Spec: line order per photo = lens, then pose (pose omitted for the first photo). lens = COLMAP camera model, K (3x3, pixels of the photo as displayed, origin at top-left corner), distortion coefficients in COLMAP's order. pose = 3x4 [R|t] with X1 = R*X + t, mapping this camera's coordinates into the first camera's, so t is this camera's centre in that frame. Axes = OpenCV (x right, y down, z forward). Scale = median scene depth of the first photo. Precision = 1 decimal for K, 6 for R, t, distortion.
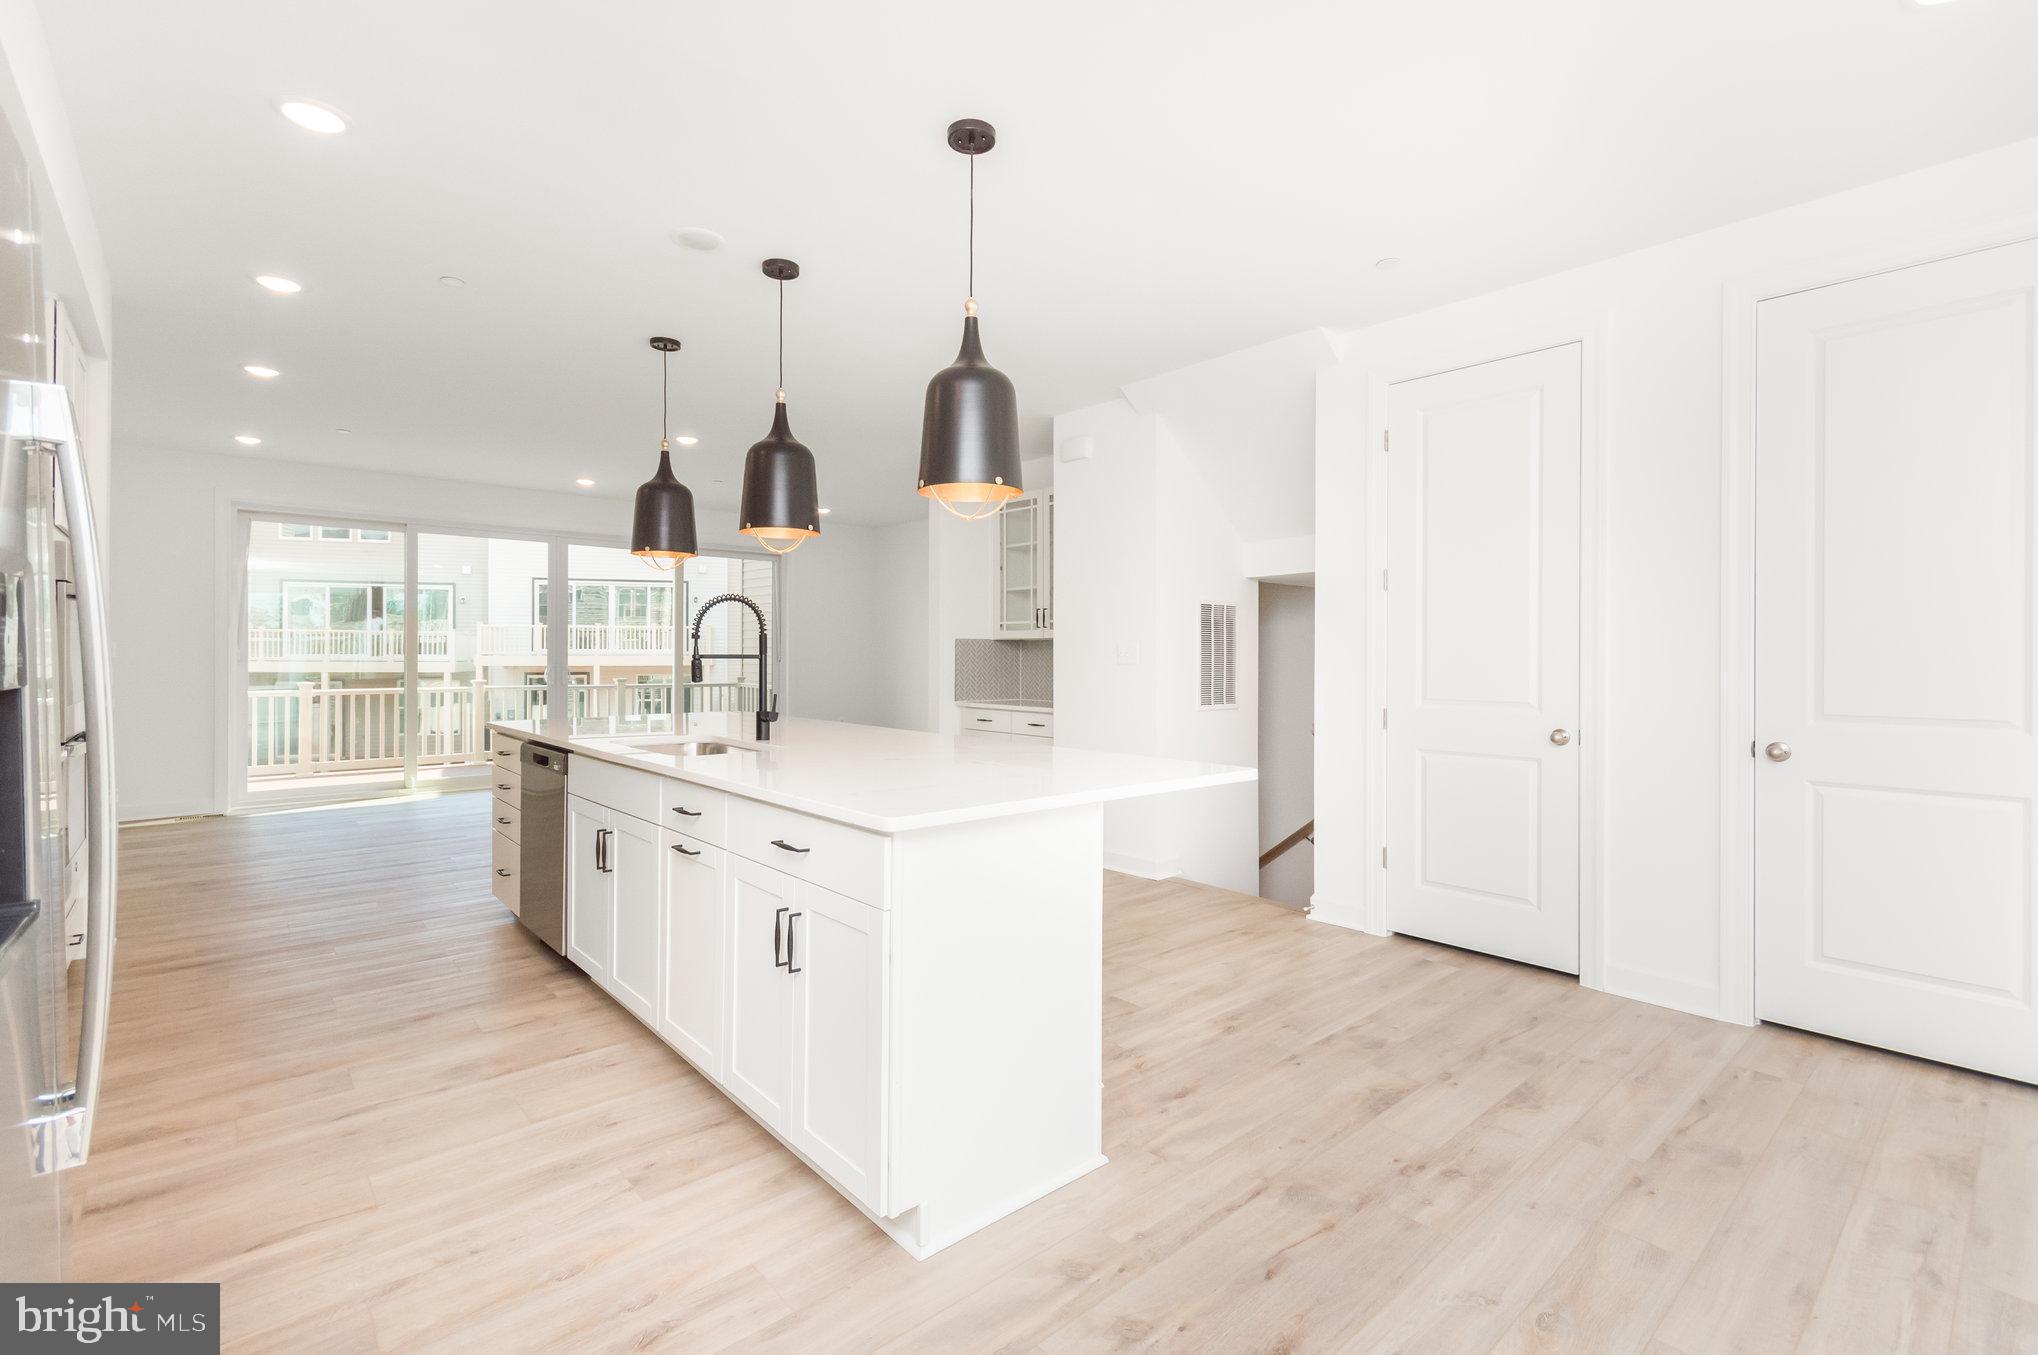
lens RADIAL K [[917.0, 0, 1015.3], [0, 917.0, 662.0], [0, 0, 1]] dist [0.003998, 0.000142]
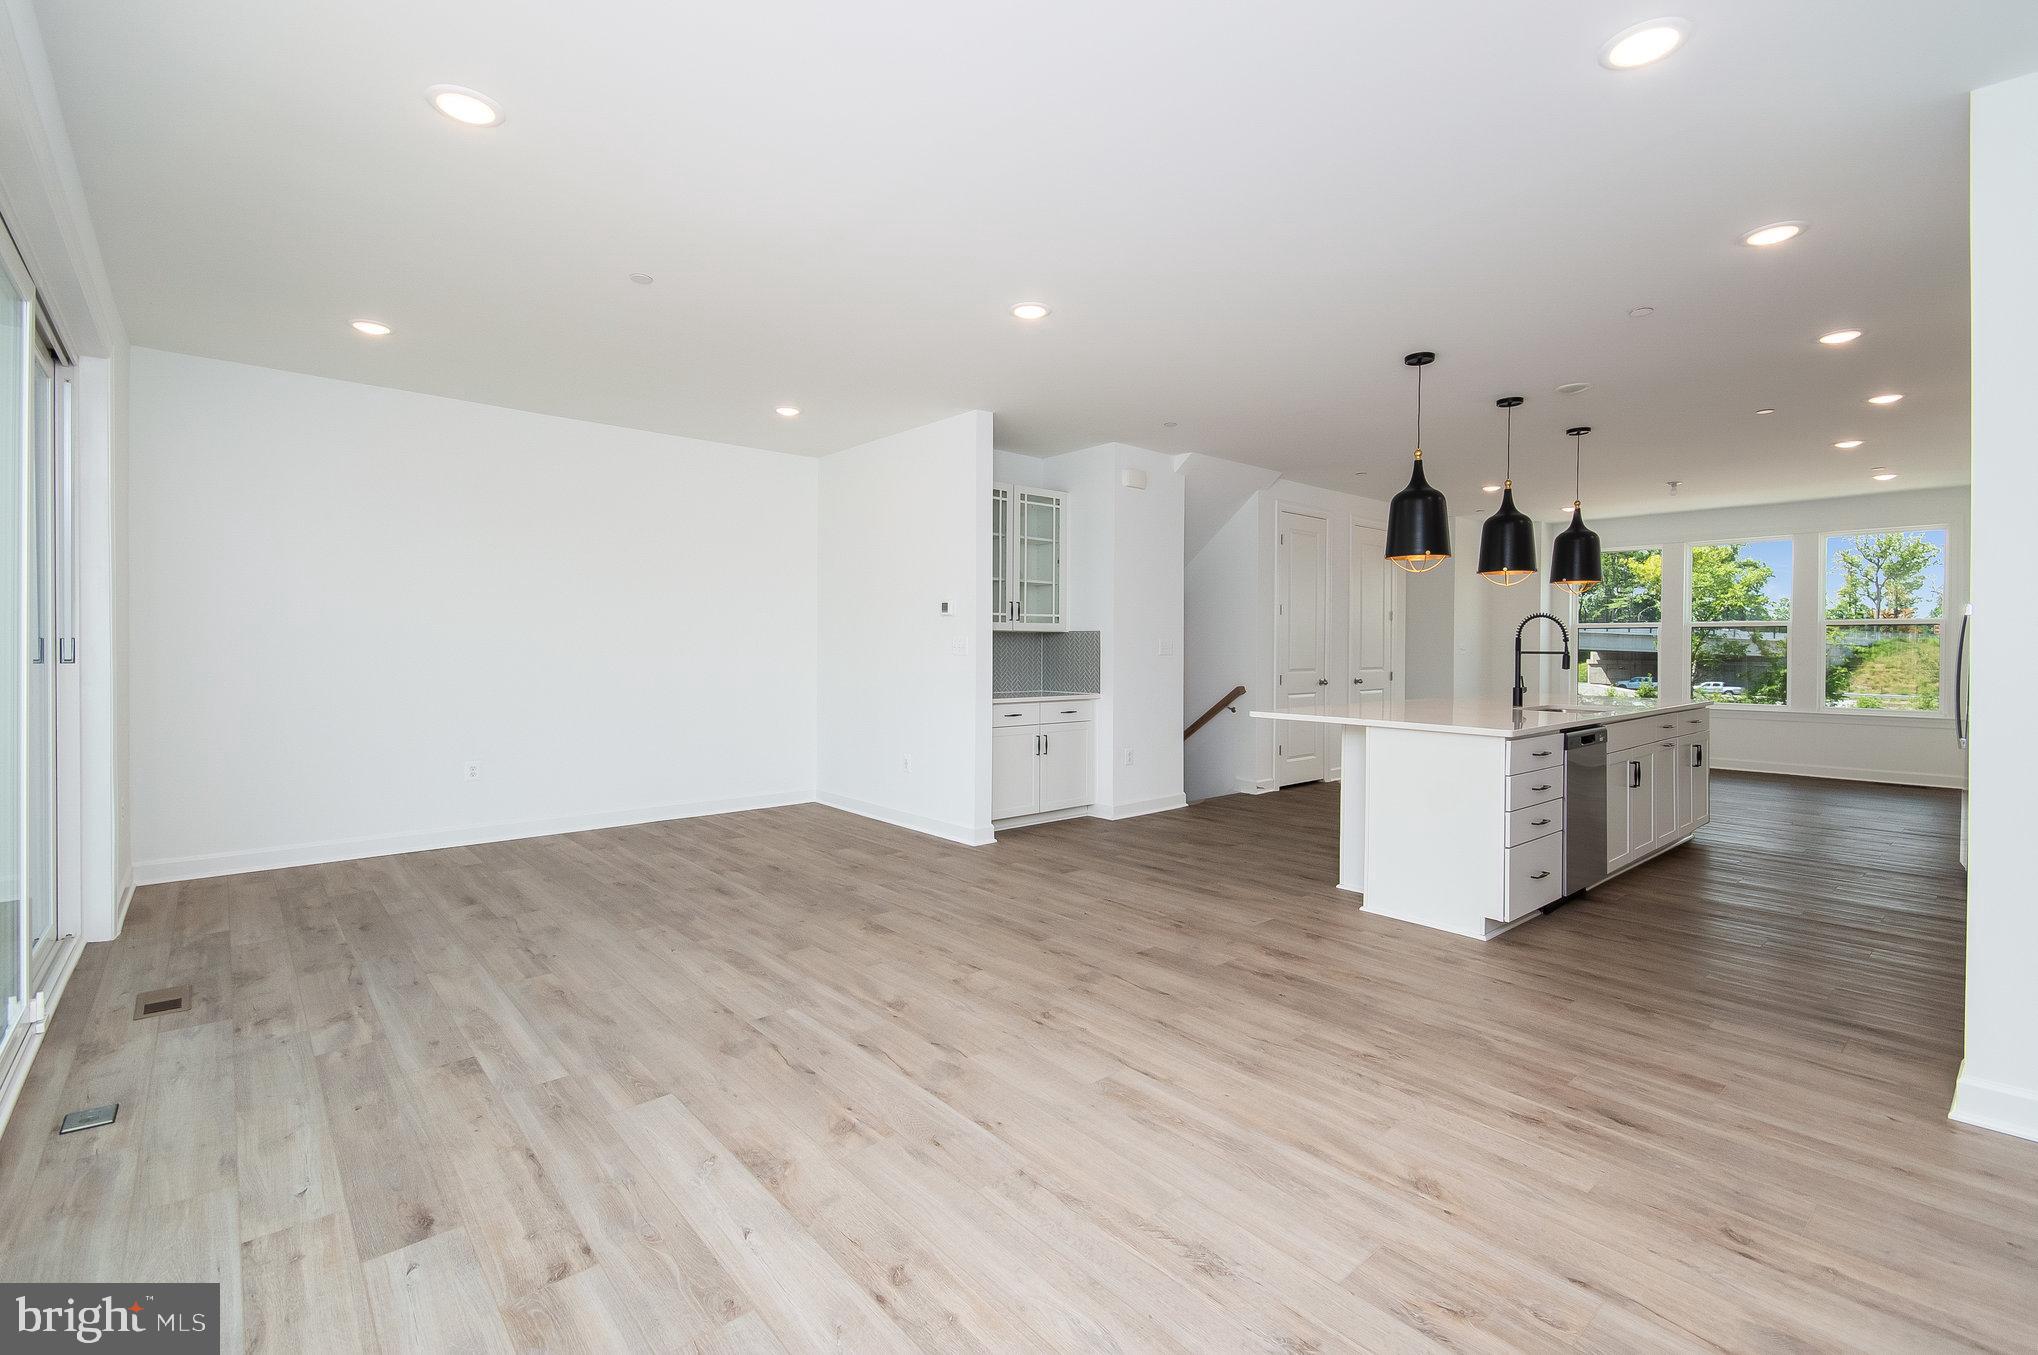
lens RADIAL K [[896.8, 0, 1012.9], [0, 896.8, 652.2], [0, 0, 1]] dist [0.003999, -0.000058]
pose [[-0.001815, -0.013172, 0.999912, -1.304290], [0.002213, 0.999911, 0.013176, -0.020547], [-0.999996, 0.002237, -0.001785, 1.350128]]
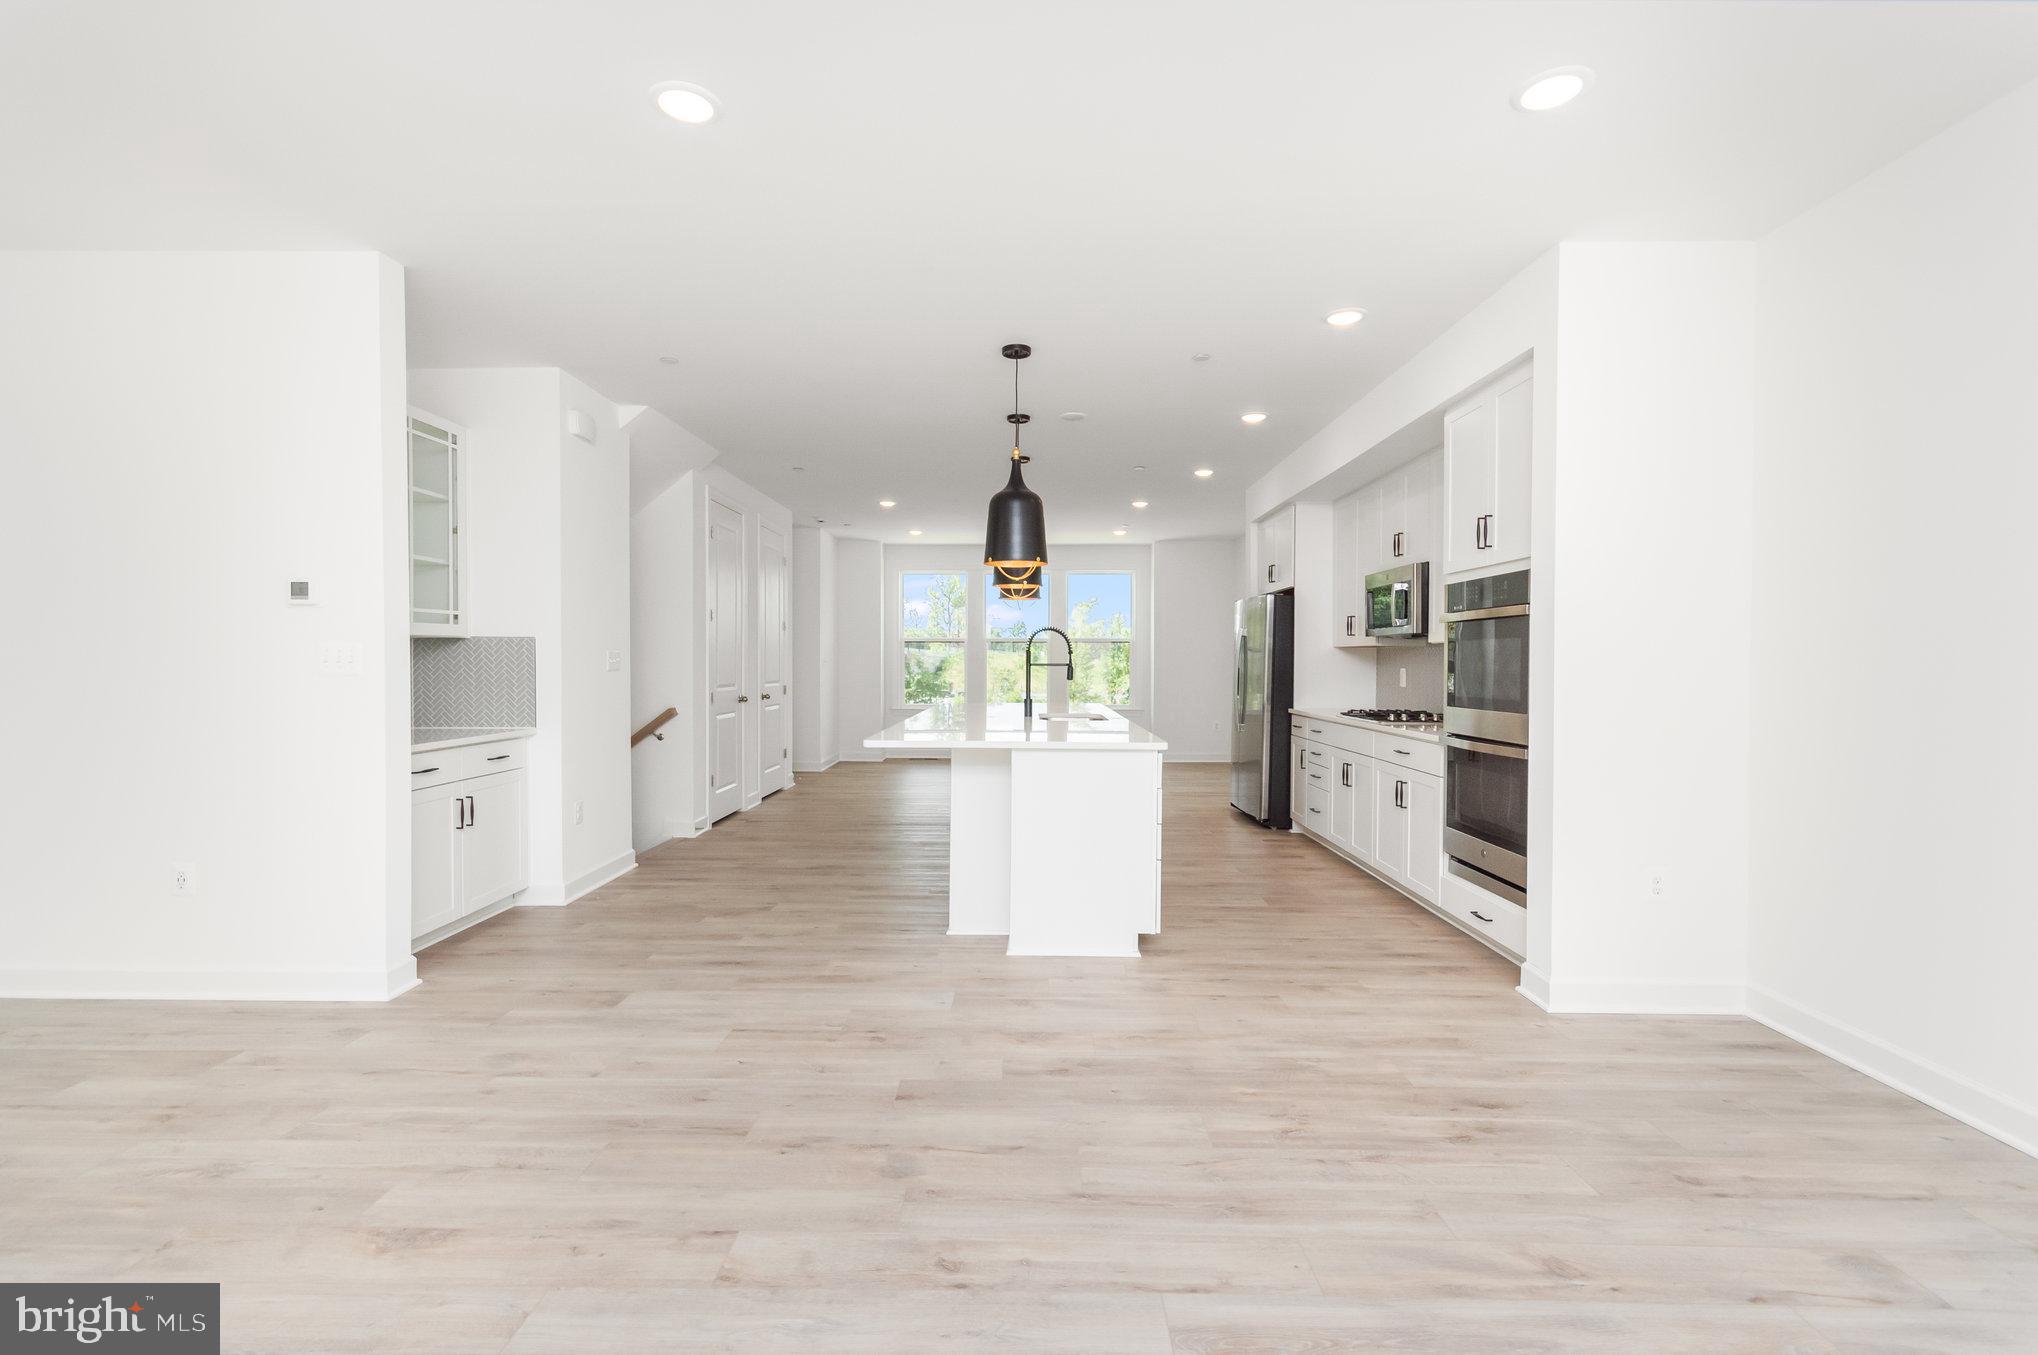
lens RADIAL K [[904.4, 0, 1019.0], [0, 904.4, 677.5], [0, 0, 1]] dist [0.001222, -0.000251]
pose [[-0.745534, -0.019933, 0.666170, -0.954016], [-0.002006, 0.999615, 0.027665, -0.019446], [-0.666465, 0.019289, -0.745287, 1.588119]]
